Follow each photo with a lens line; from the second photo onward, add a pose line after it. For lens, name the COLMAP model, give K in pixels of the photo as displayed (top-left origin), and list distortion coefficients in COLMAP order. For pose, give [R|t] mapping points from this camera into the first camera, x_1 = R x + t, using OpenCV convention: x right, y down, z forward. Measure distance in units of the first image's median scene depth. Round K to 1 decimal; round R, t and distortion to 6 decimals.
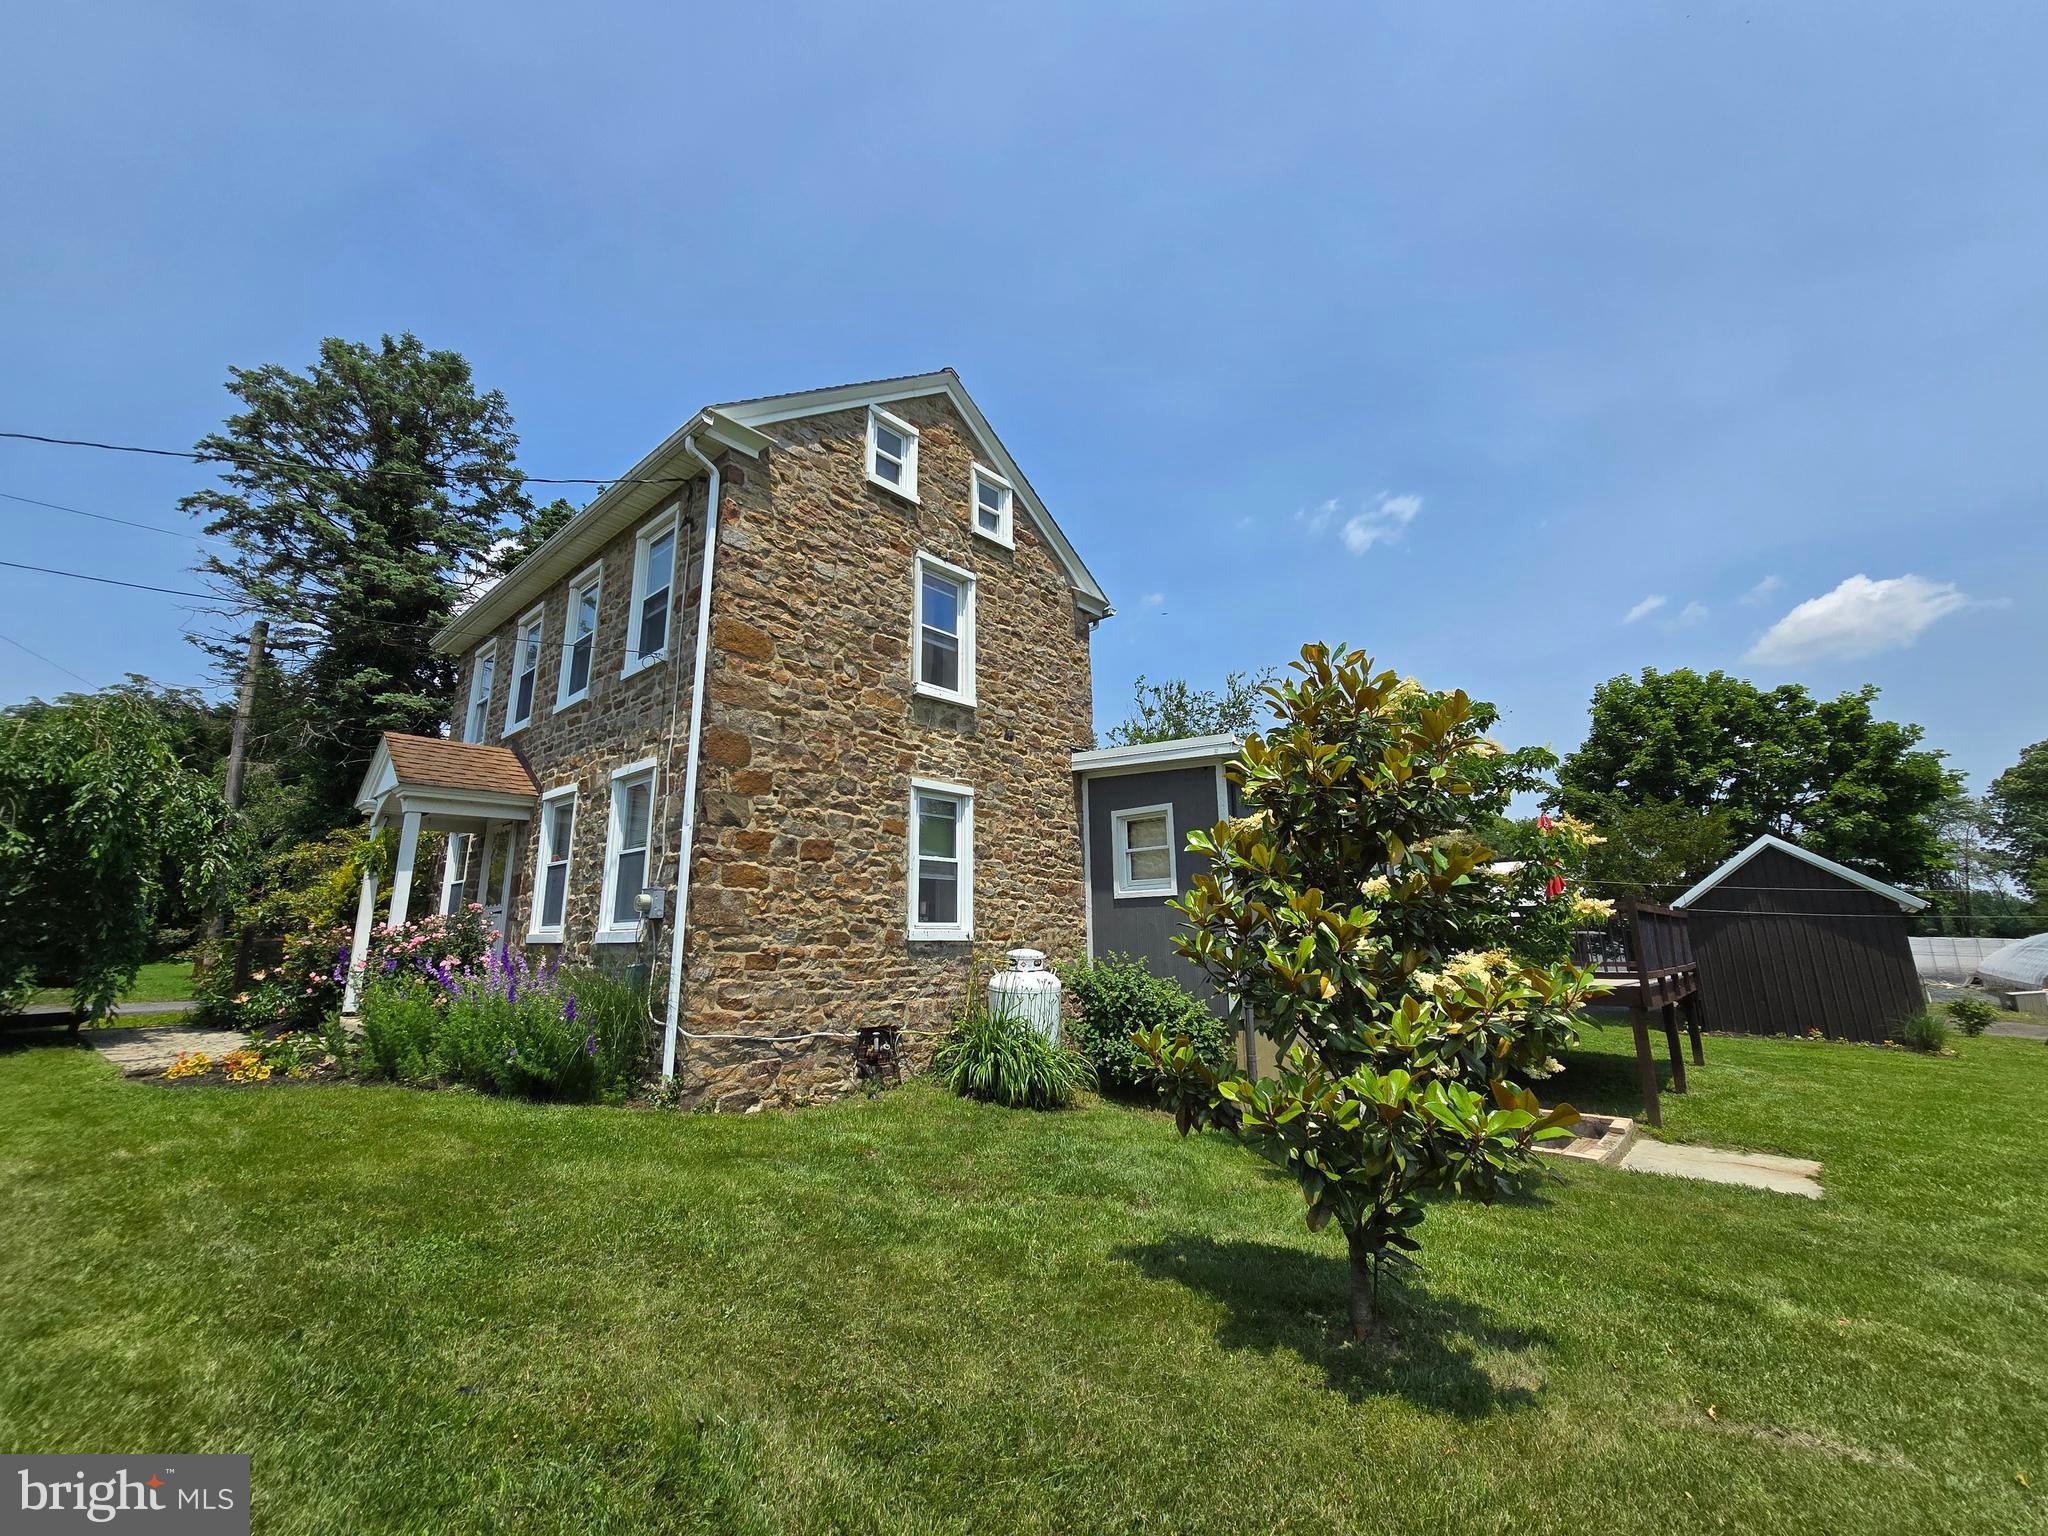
lens RADIAL K [[837.3, 0, 1024.6], [0, 837.3, 749.2], [0, 0, 1]] dist [-0.000603, 0.001154]
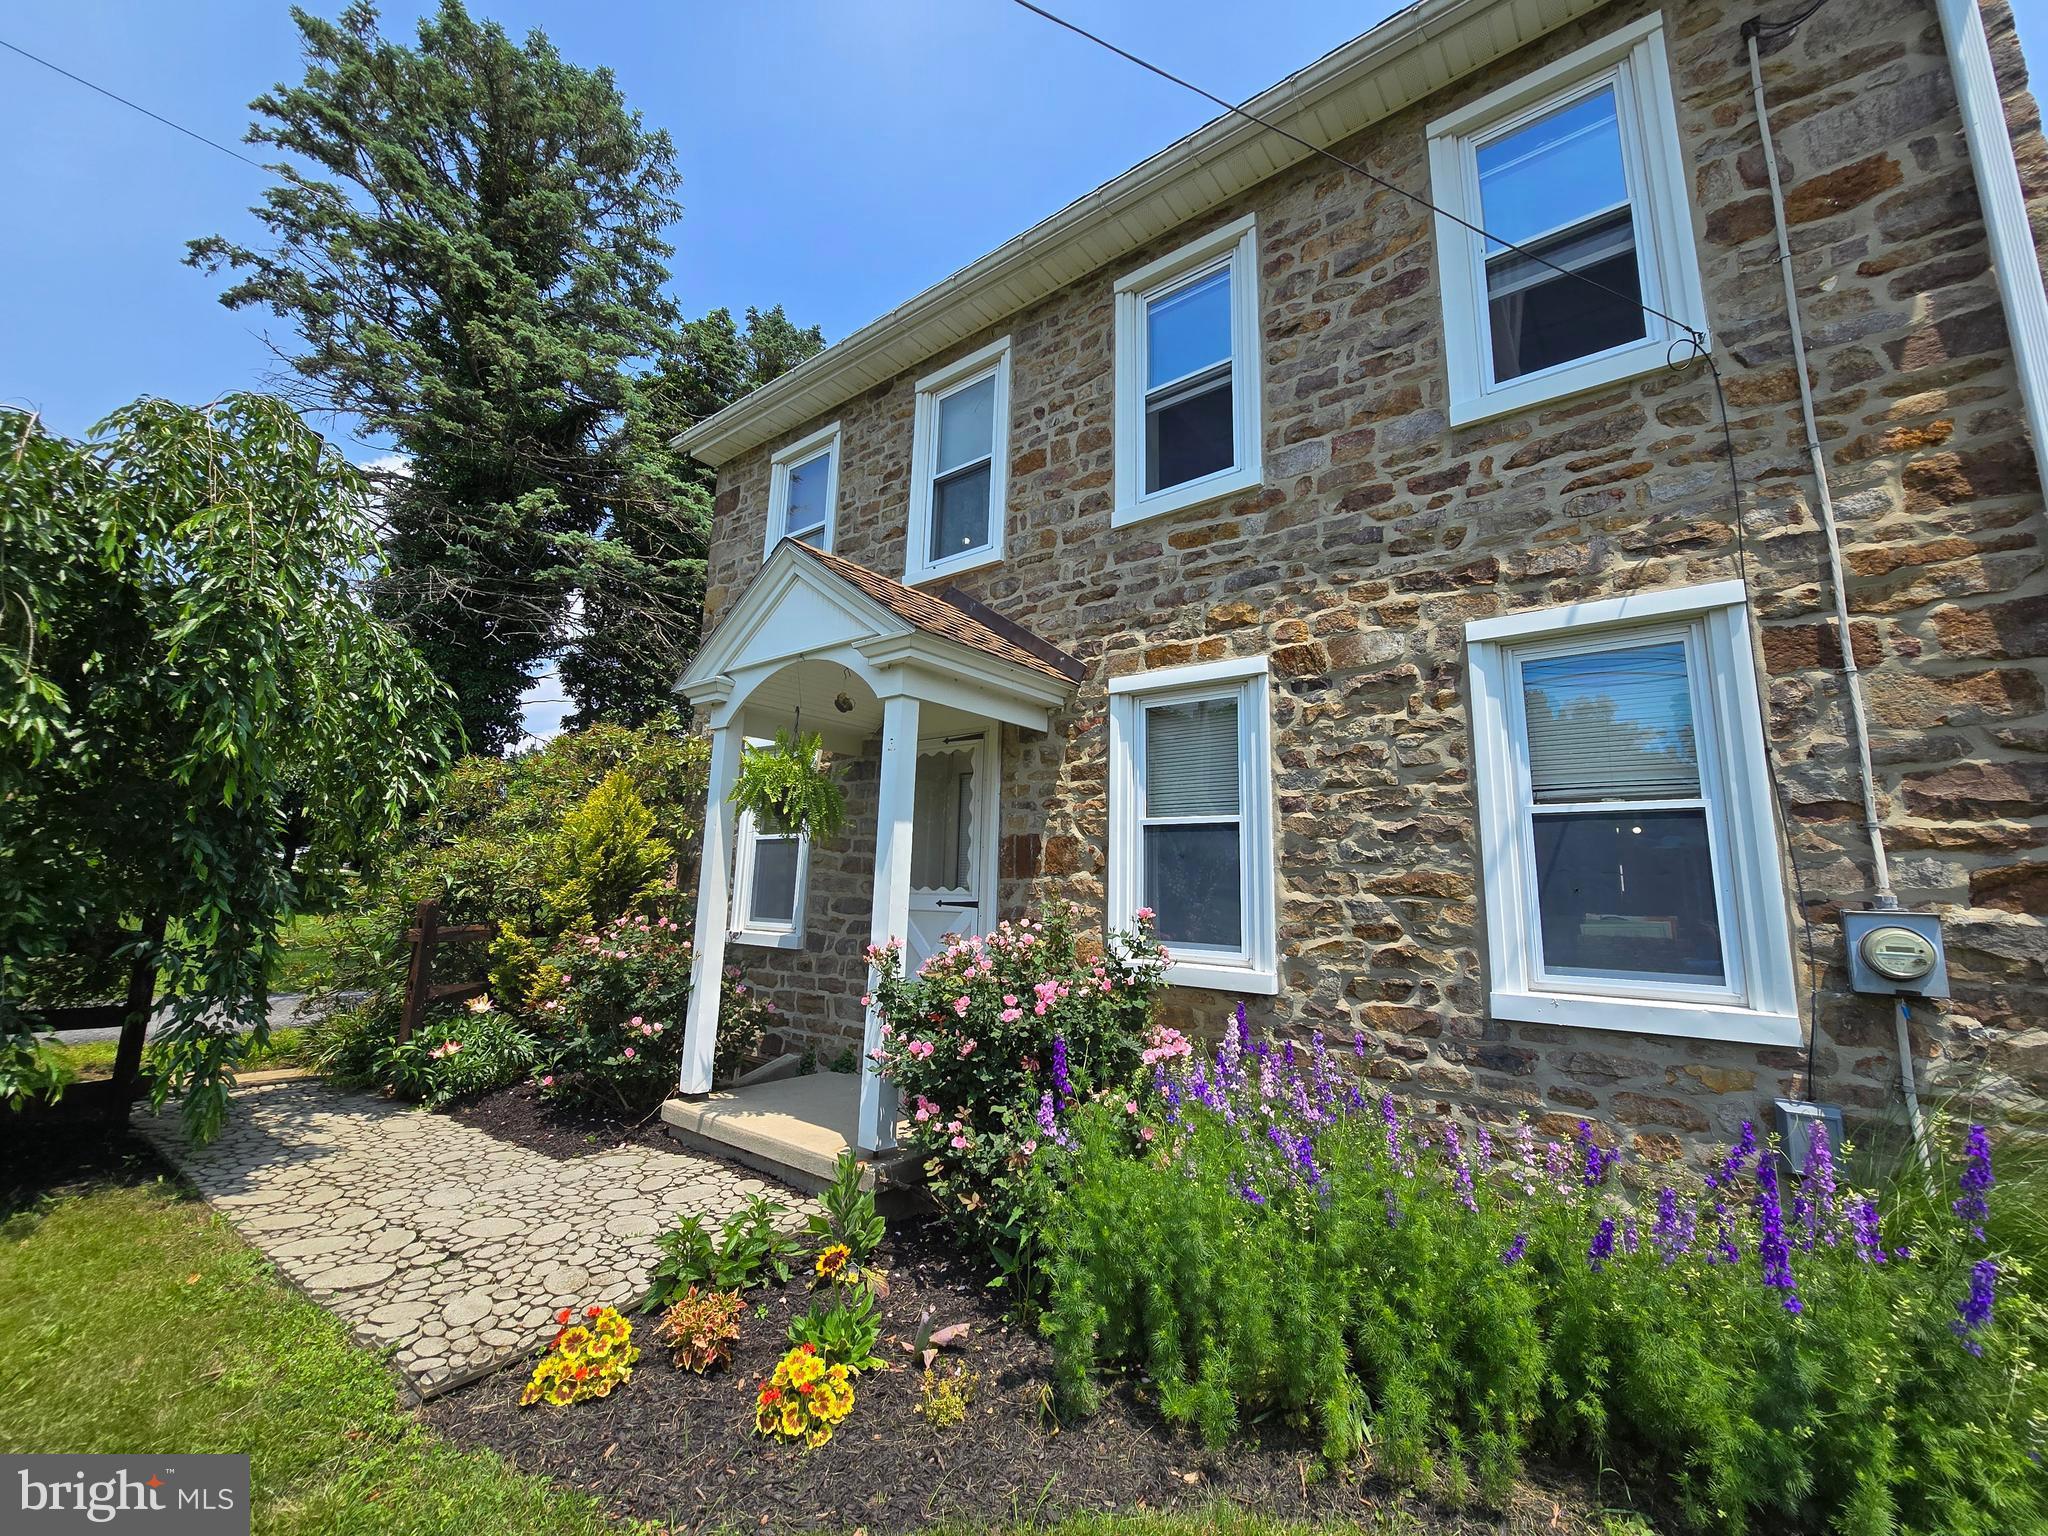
lens RADIAL K [[837.3, 0, 1024.6], [0, 837.3, 749.2], [0, 0, 1]] dist [-0.000603, 0.001154]
pose [[0.996807, 0.054265, 0.058578, -0.693390], [-0.056858, 0.997432, 0.043544, 0.079980], [-0.056065, -0.046736, 0.997333, 0.529606]]
